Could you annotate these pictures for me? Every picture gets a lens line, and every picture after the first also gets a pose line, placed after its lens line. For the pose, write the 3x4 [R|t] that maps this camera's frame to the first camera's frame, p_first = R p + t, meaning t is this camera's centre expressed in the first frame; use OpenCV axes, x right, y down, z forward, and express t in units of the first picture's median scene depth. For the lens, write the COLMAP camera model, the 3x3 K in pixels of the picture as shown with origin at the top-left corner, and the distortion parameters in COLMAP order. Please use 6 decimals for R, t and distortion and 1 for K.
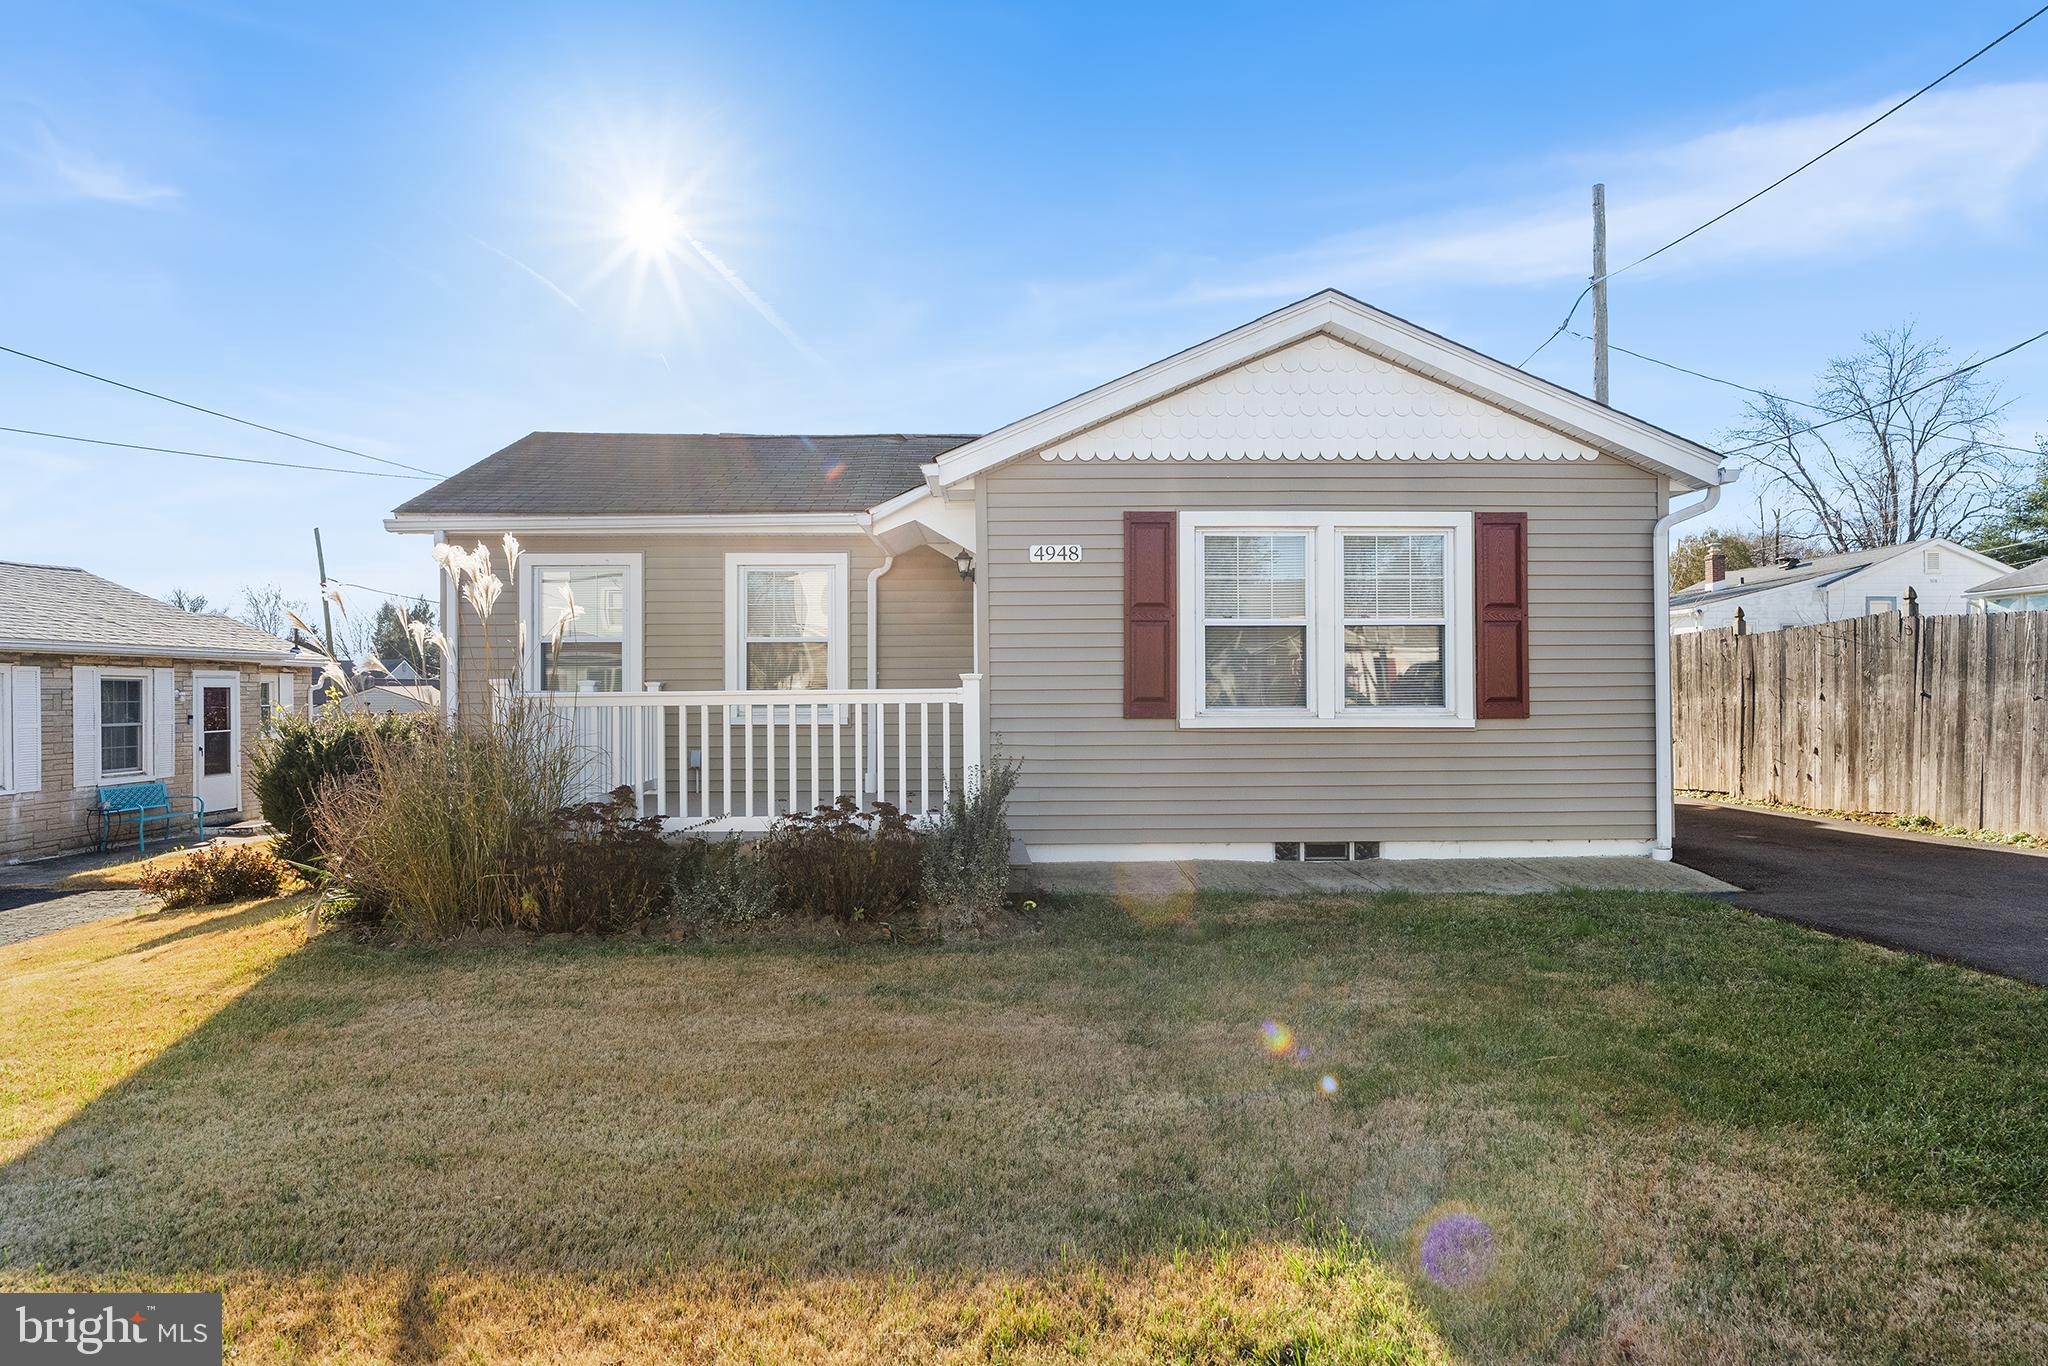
lens RADIAL K [[1240.4, 0, 1030.9], [0, 1240.4, 700.9], [0, 0, 1]] dist [-0.012635, -0.000475]
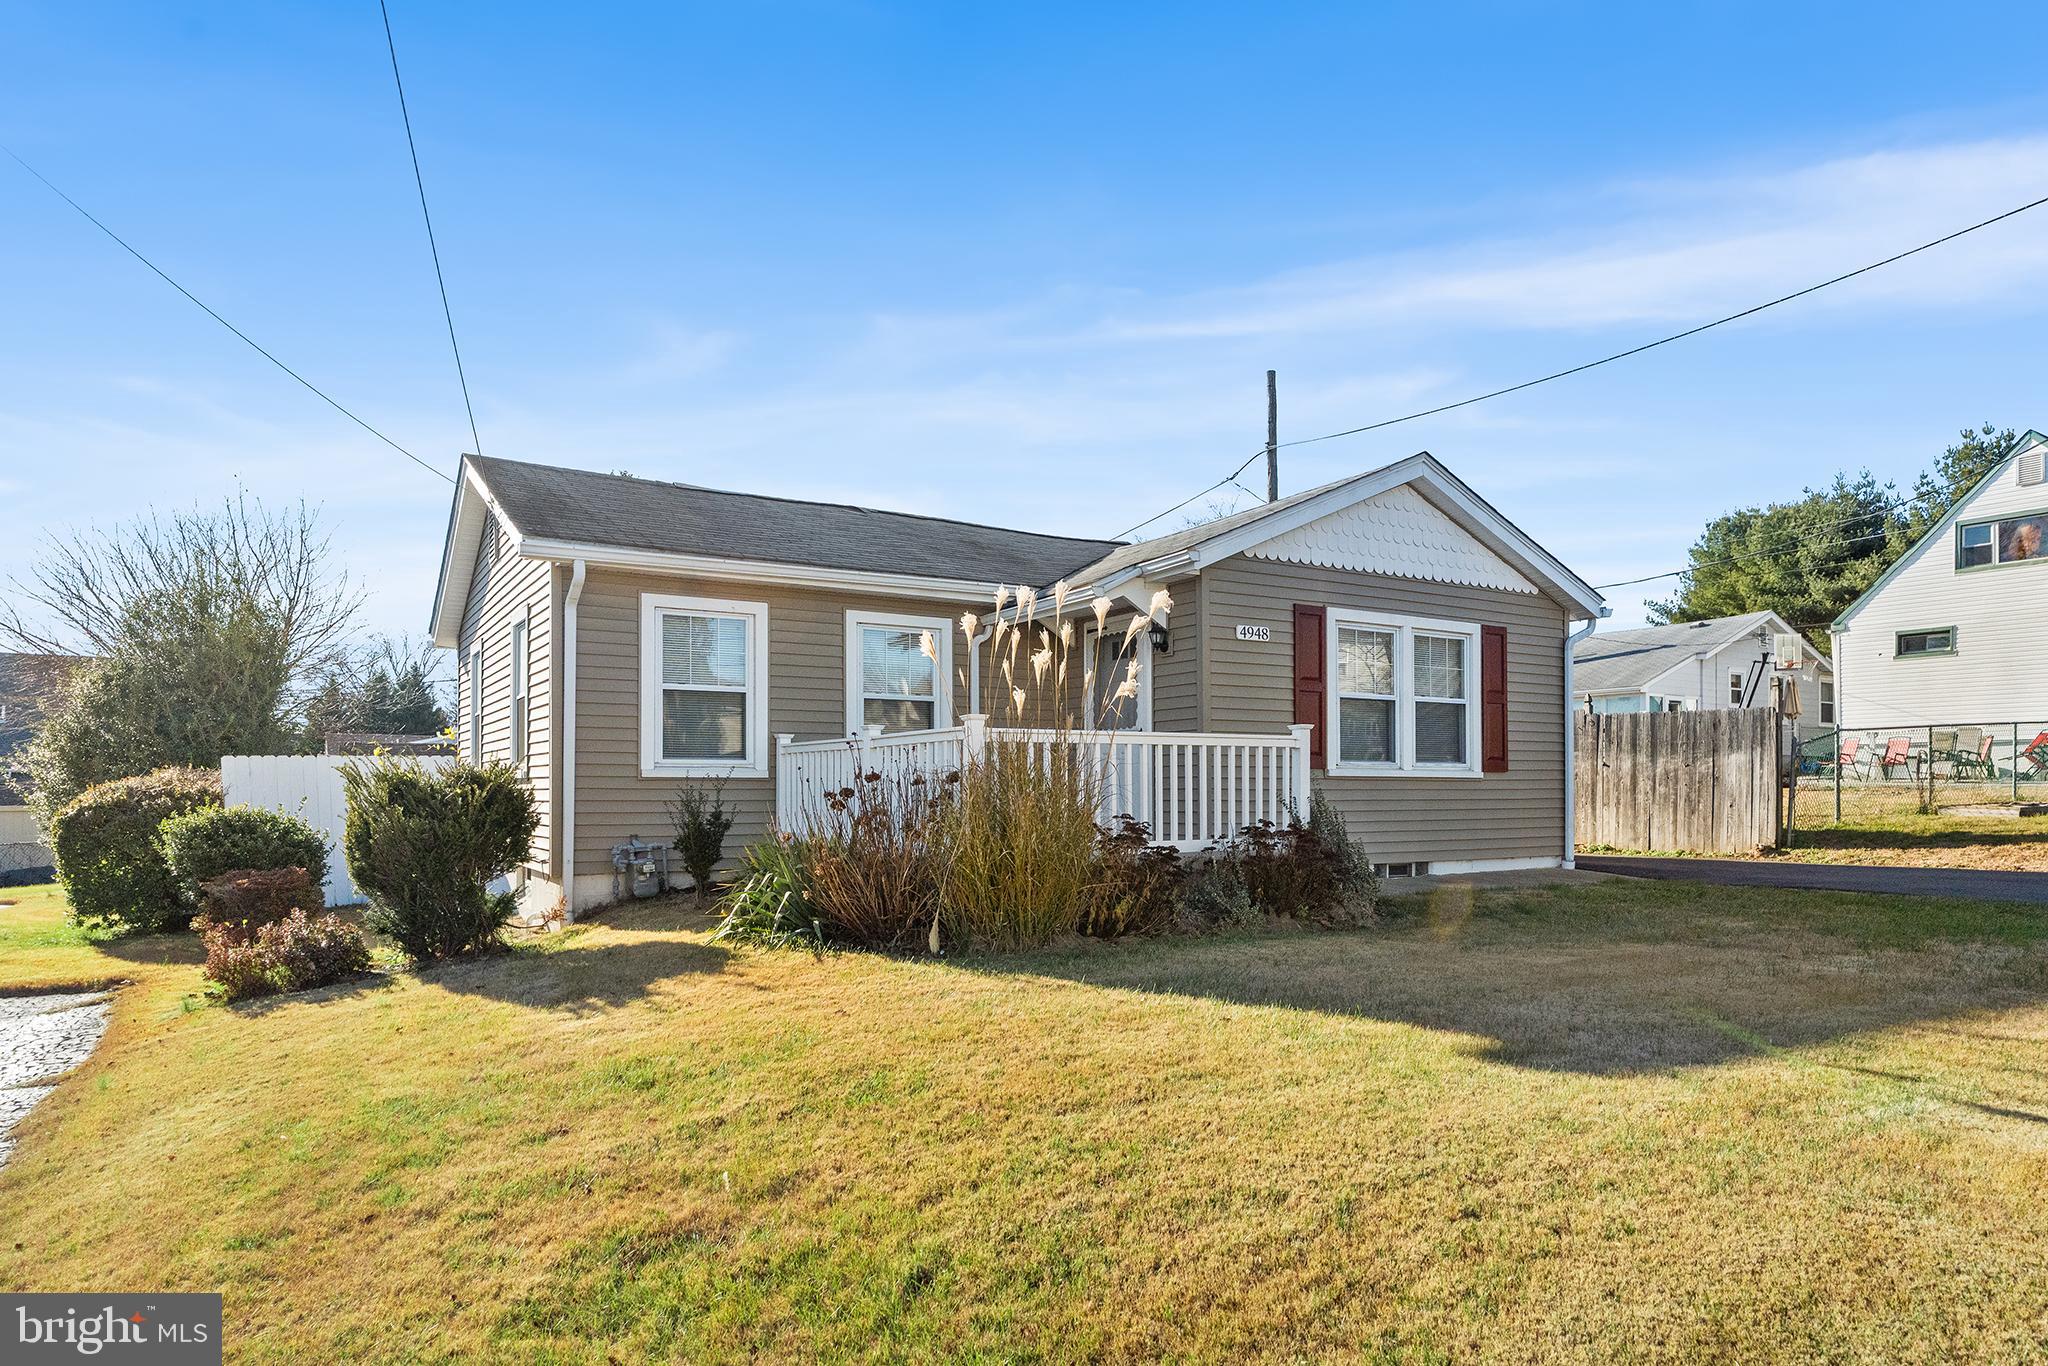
lens RADIAL K [[1240.4, 0, 1066.1], [0, 1240.4, 782.4], [0, 0, 1]] dist [-0.012635, -0.000475]
pose [[0.857389, 0.007708, 0.514611, -0.765601], [-0.001455, 0.999920, -0.012552, 0.044644], [-0.514667, 0.010014, 0.857332, 0.040749]]
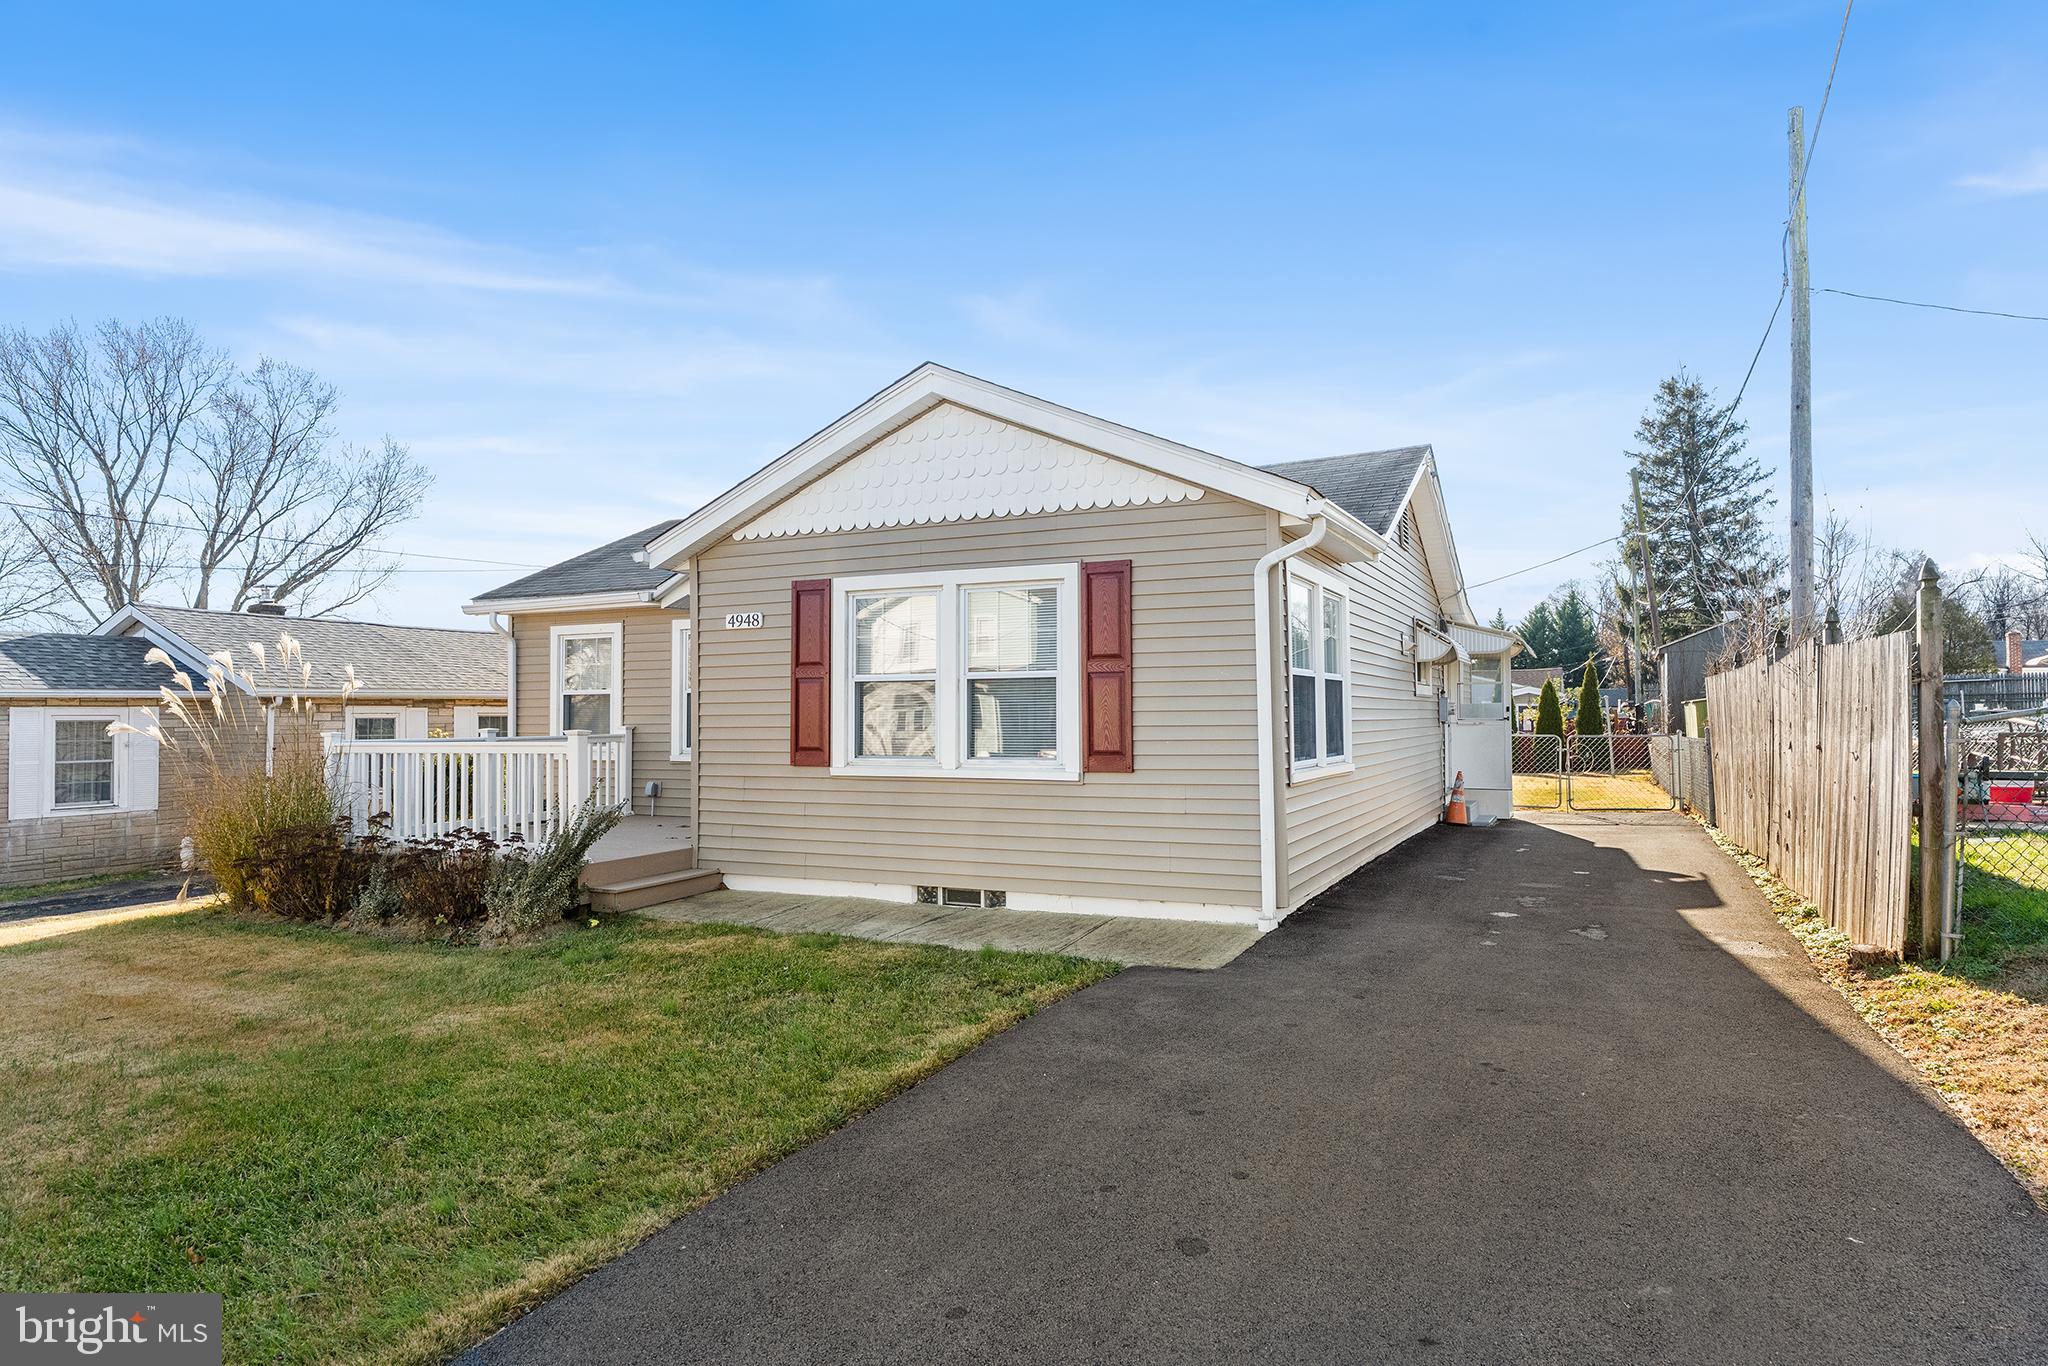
lens RADIAL K [[1240.4, 0, 1028.6], [0, 1240.4, 683.7], [0, 0, 1]] dist [-0.012635, -0.000475]
pose [[0.887169, -0.013223, -0.461255, 0.775332], [0.001097, 0.999647, -0.026546, -0.029590], [0.461443, 0.023045, 0.886871, 0.105106]]
